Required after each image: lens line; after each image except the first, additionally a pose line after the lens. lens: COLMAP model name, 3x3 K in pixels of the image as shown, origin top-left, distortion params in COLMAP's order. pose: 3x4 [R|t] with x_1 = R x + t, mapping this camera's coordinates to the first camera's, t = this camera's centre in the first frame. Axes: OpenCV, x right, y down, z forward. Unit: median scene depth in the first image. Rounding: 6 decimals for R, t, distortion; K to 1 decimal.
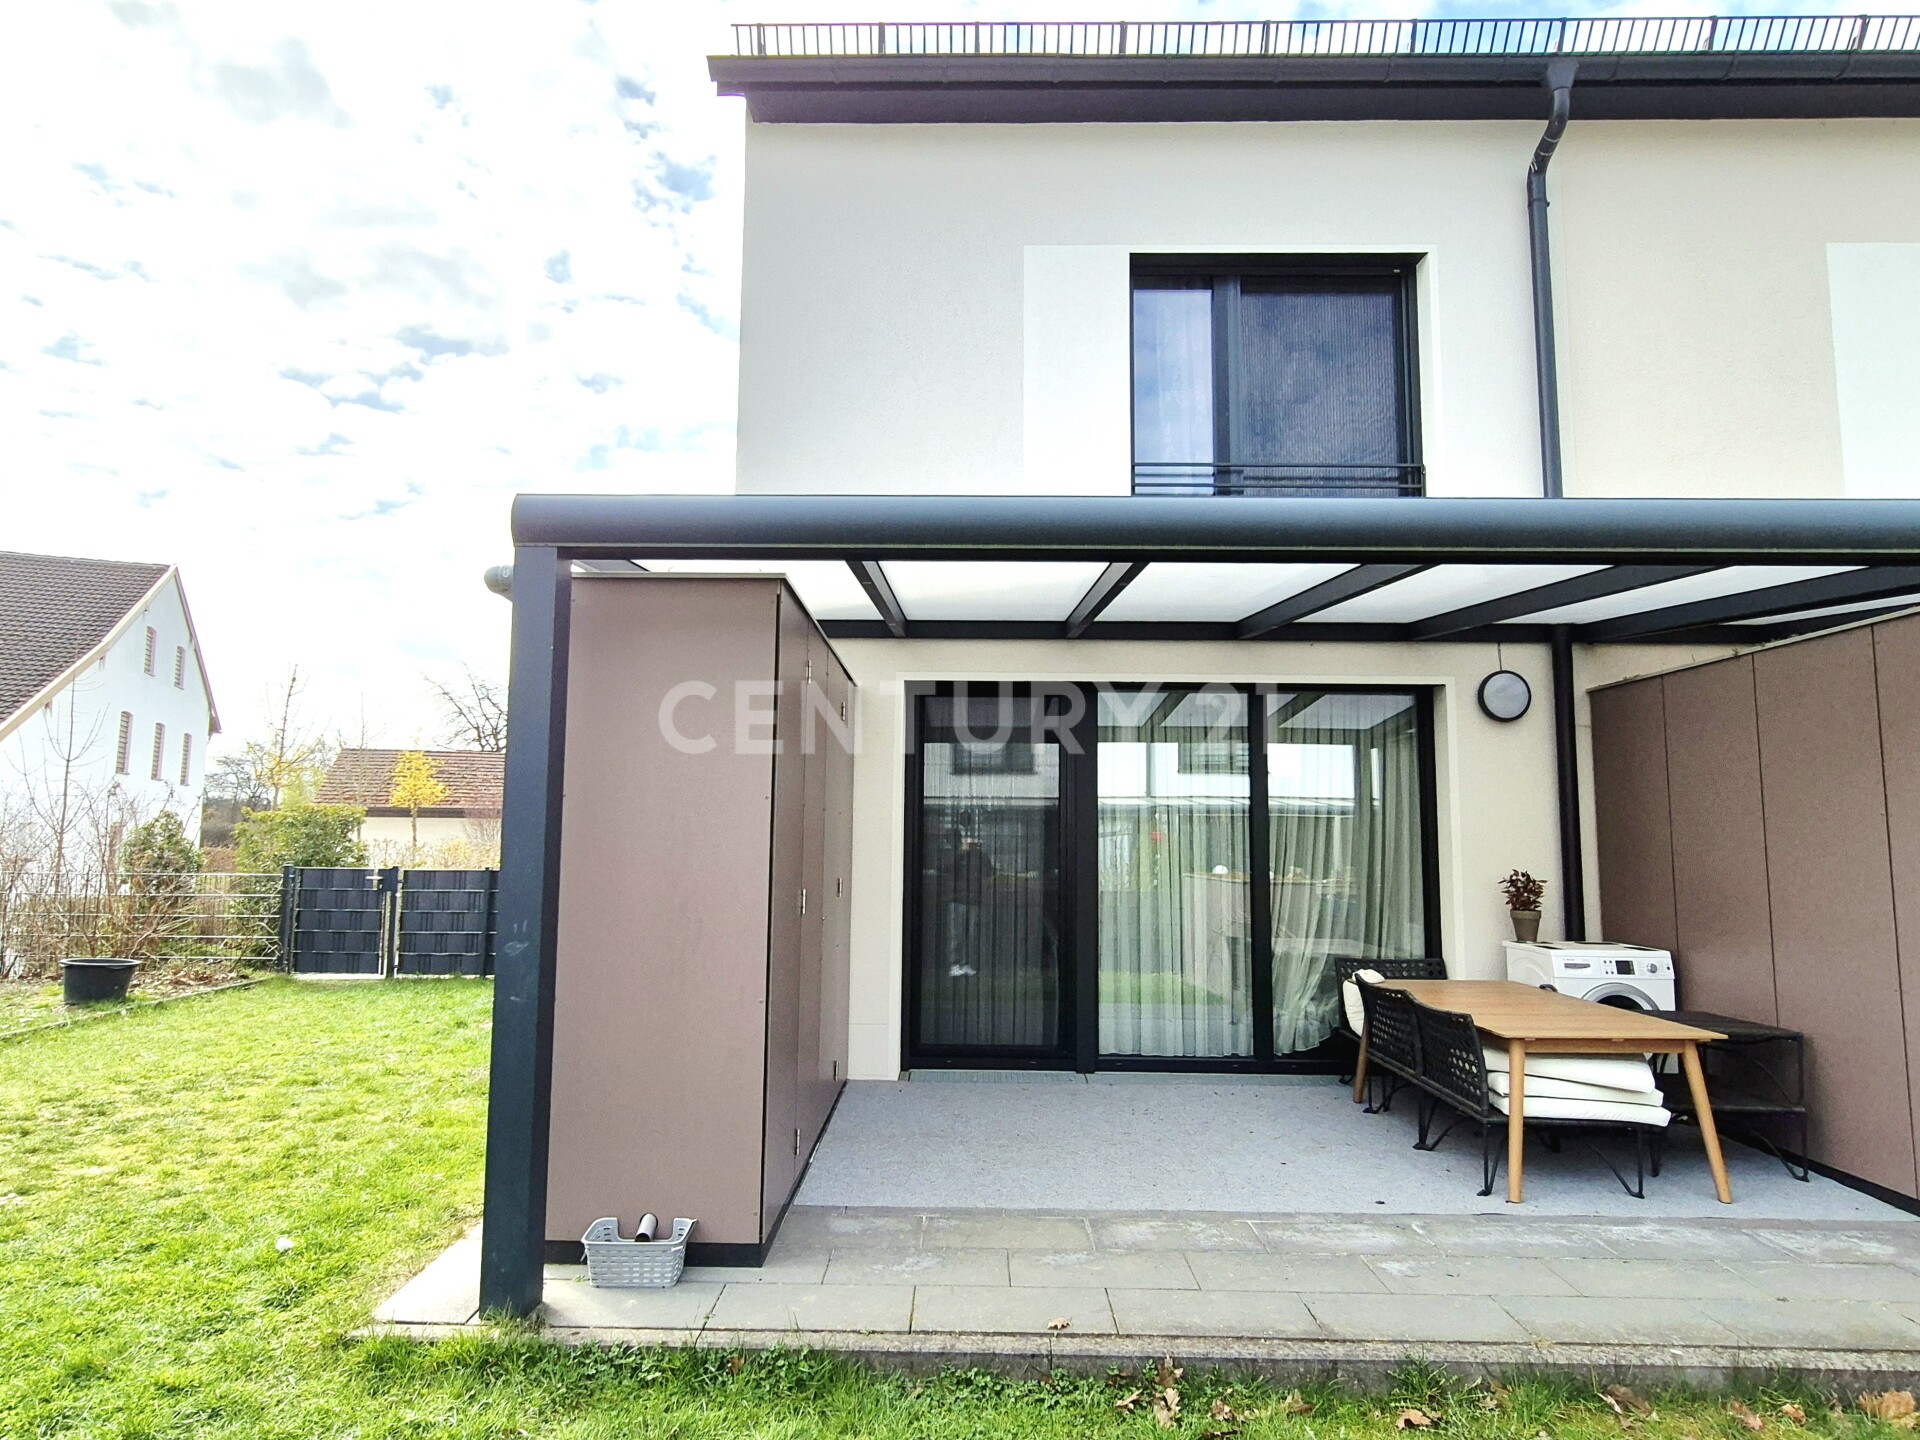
lens RADIAL K [[1068.3, 0, 948.9], [0, 1068.3, 729.6], [0, 0, 1]] dist [-0.004630, 0.002814]
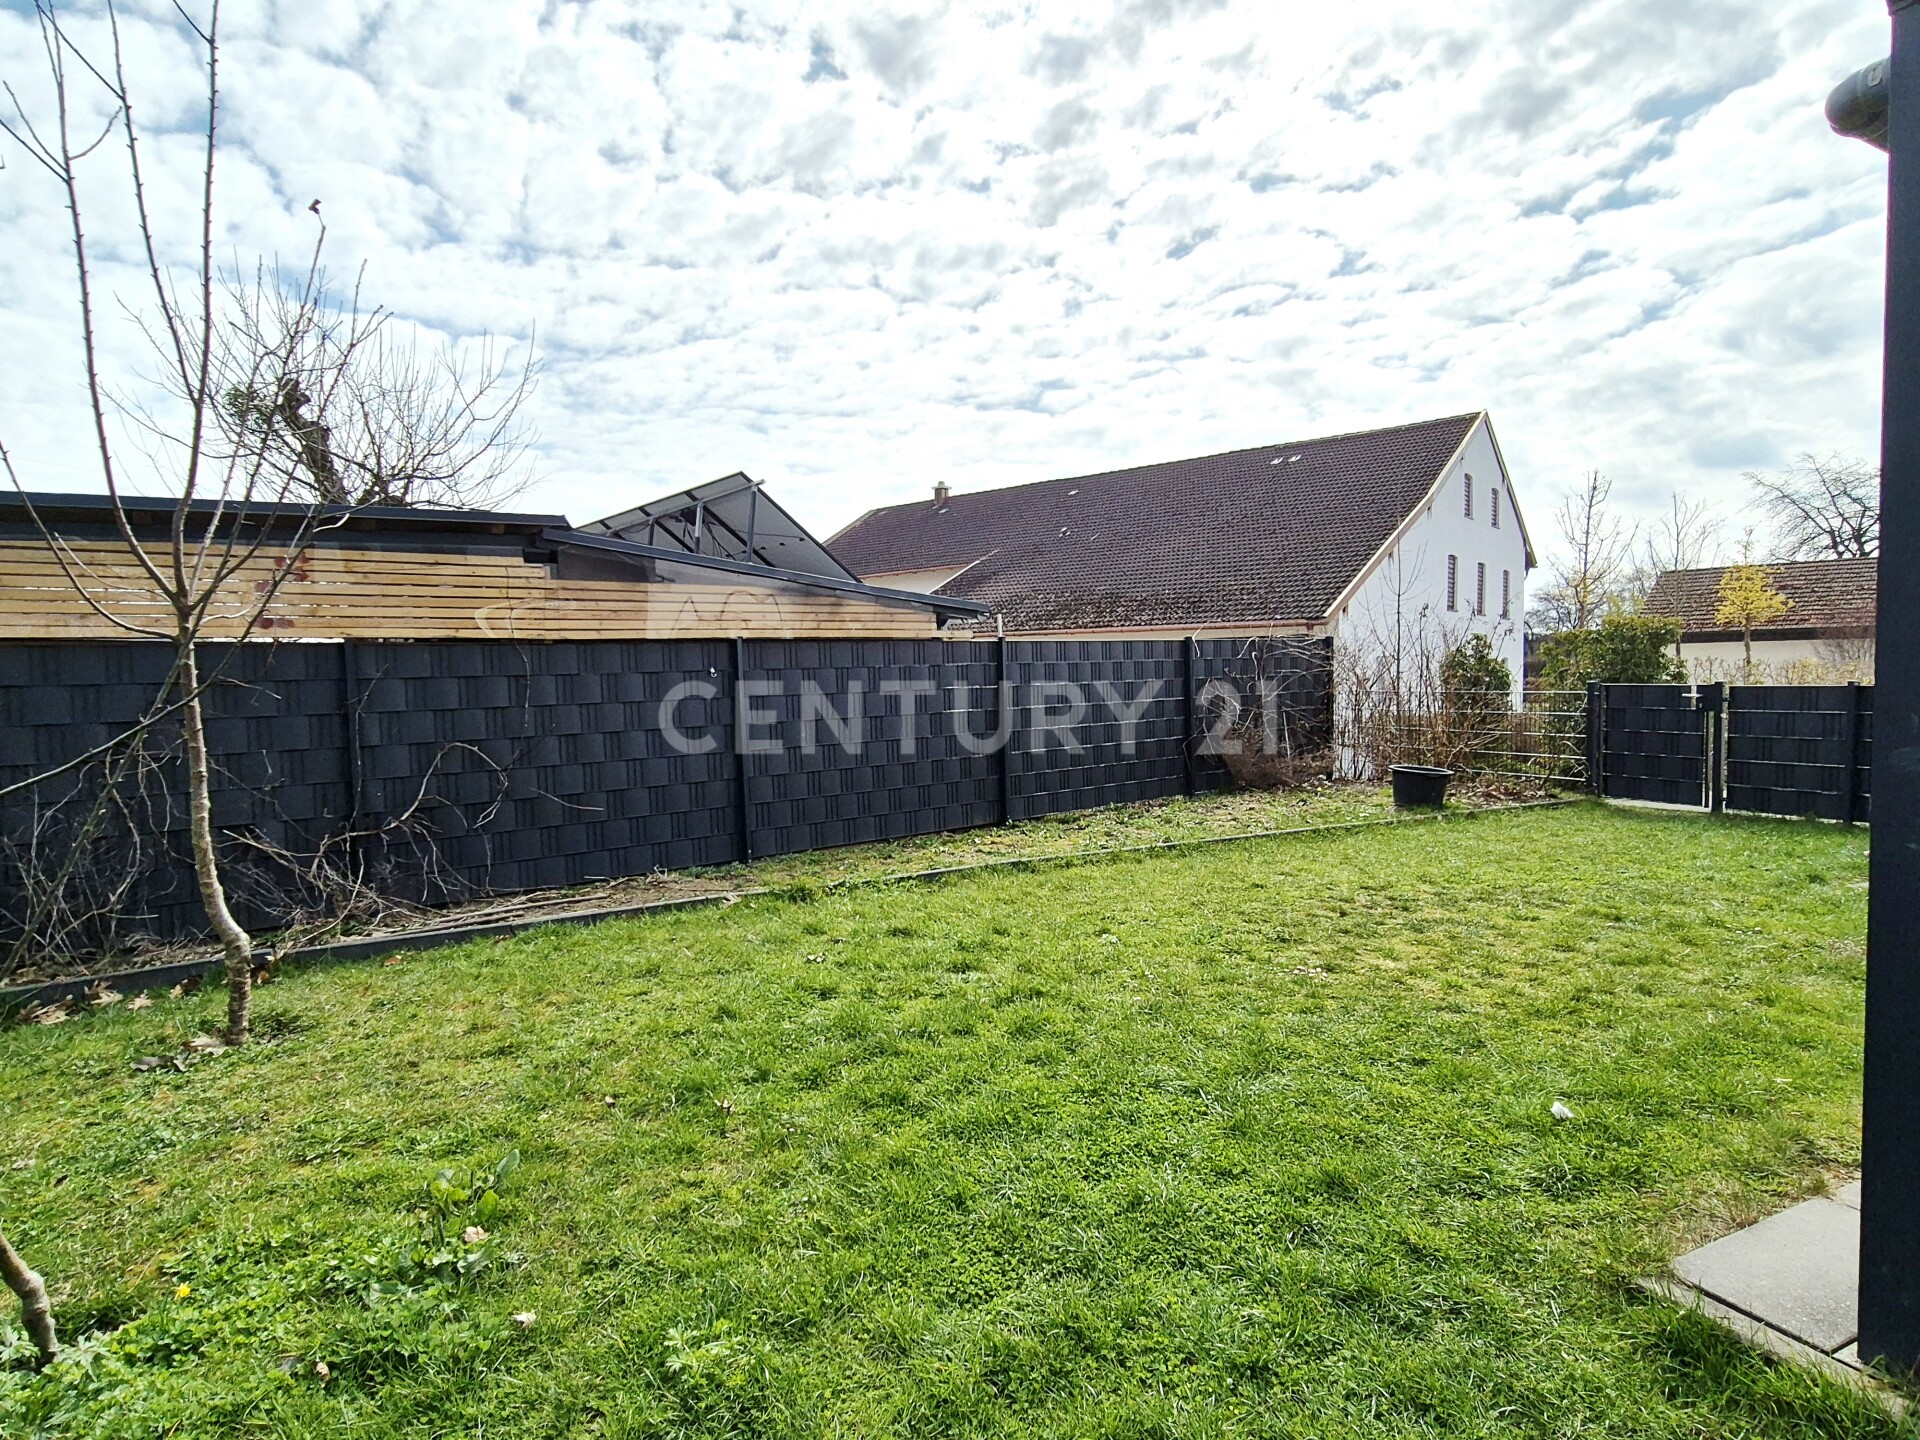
lens RADIAL K [[1068.3, 0, 948.9], [0, 1068.3, 729.6], [0, 0, 1]] dist [-0.004630, 0.002814]
pose [[0.446921, 0.030667, -0.894048, -0.072014], [0.108615, 0.990158, 0.088258, 0.046577], [0.887955, -0.136551, 0.439192, 0.166199]]
